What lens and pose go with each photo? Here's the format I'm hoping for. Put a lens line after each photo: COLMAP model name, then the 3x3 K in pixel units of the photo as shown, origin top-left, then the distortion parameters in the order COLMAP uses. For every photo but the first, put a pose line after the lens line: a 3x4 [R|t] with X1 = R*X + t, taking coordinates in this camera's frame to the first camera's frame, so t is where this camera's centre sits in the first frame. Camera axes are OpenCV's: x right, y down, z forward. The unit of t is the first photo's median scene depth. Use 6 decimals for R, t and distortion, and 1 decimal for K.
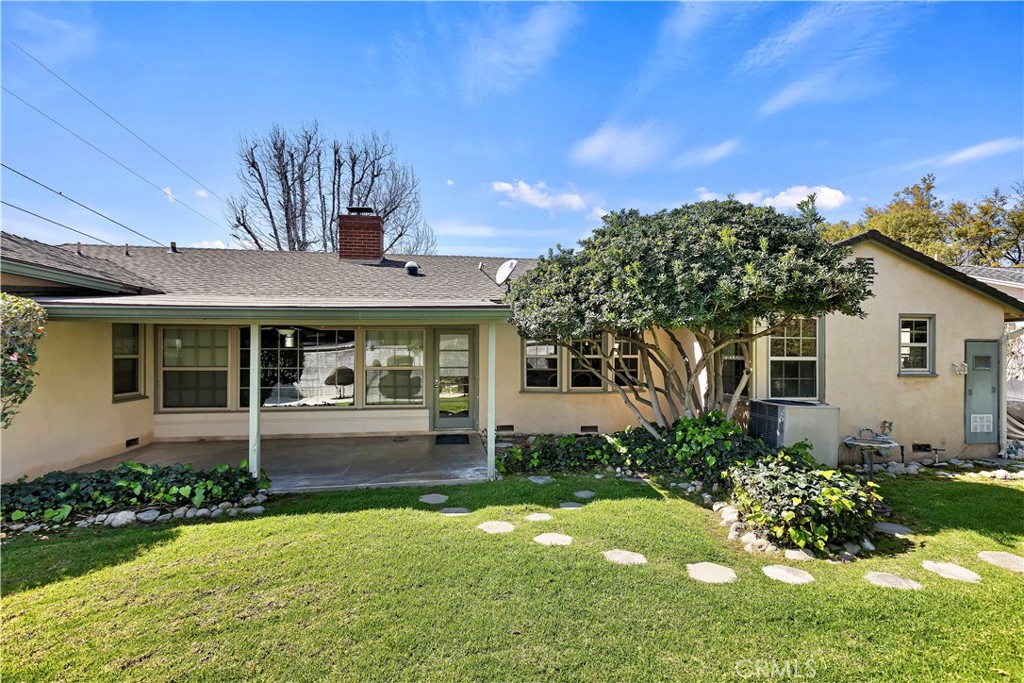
lens RADIAL K [[477.5, 0, 519.8], [0, 477.5, 353.0], [0, 0, 1]] dist [0.003992, -0.000180]
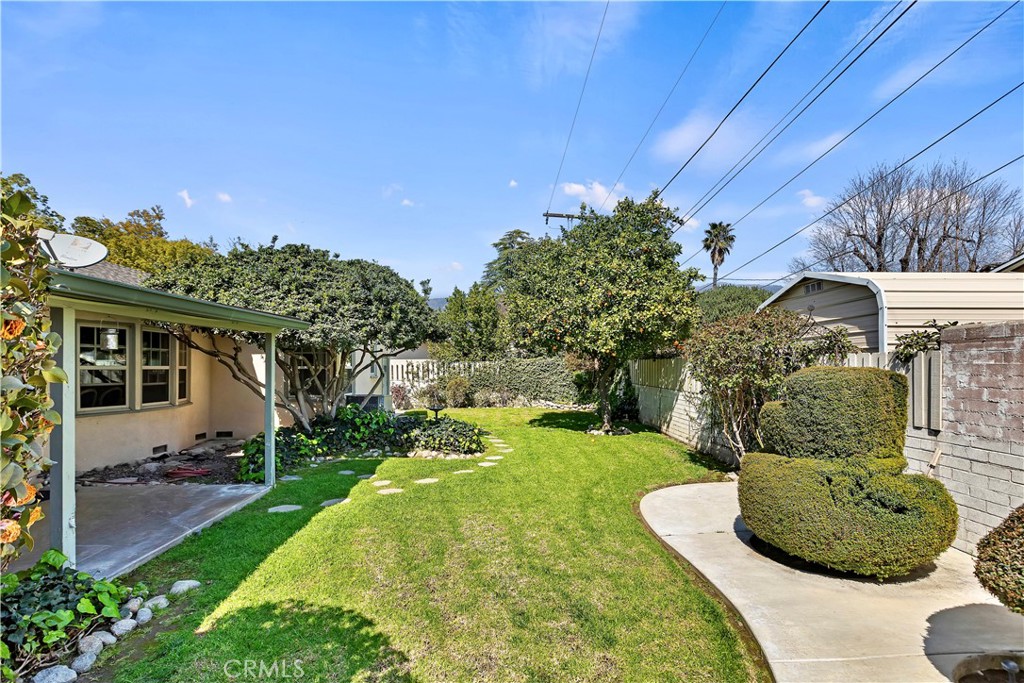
lens RADIAL K [[473.6, 0, 517.8], [0, 473.6, 364.8], [0, 0, 1]] dist [0.004892, 0.000064]
pose [[0.107014, 0.001222, 0.994257, -0.802977], [0.004697, 0.999987, -0.001734, 0.008528], [-0.994246, 0.004856, 0.107007, 0.301498]]
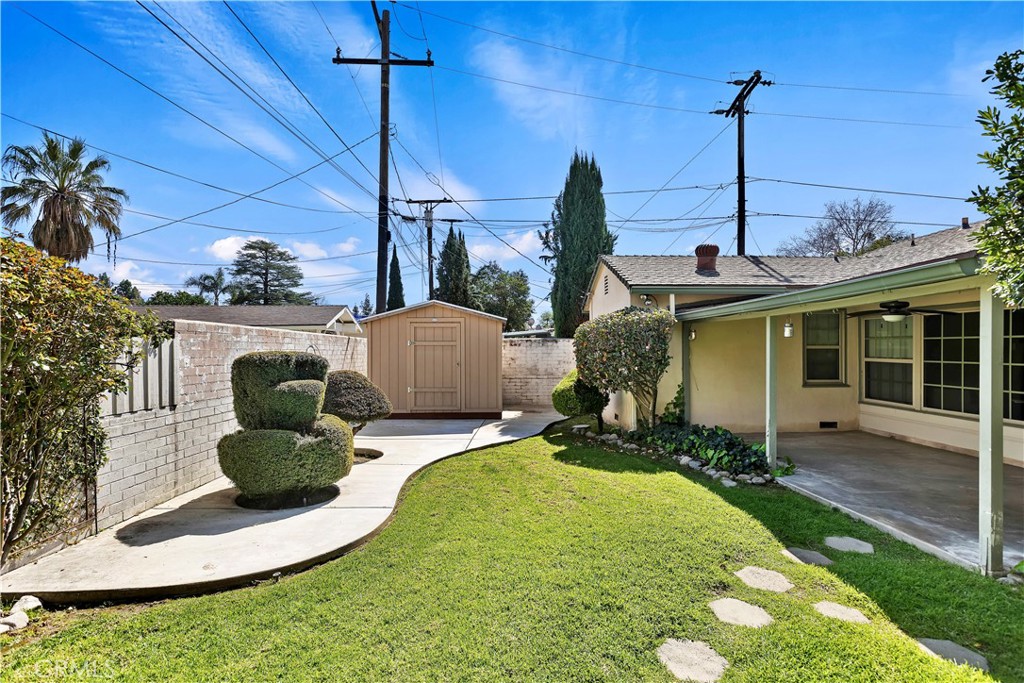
lens RADIAL K [[517.9, 0, 512.0], [0, 517.9, 341.5], [0, 0, 1]] dist [0.001401, 0.000296]
pose [[-0.112584, -0.009192, -0.993600, 0.474396], [0.001666, 0.999954, -0.009440, 0.005109], [0.993641, -0.002718, -0.112563, 0.426981]]
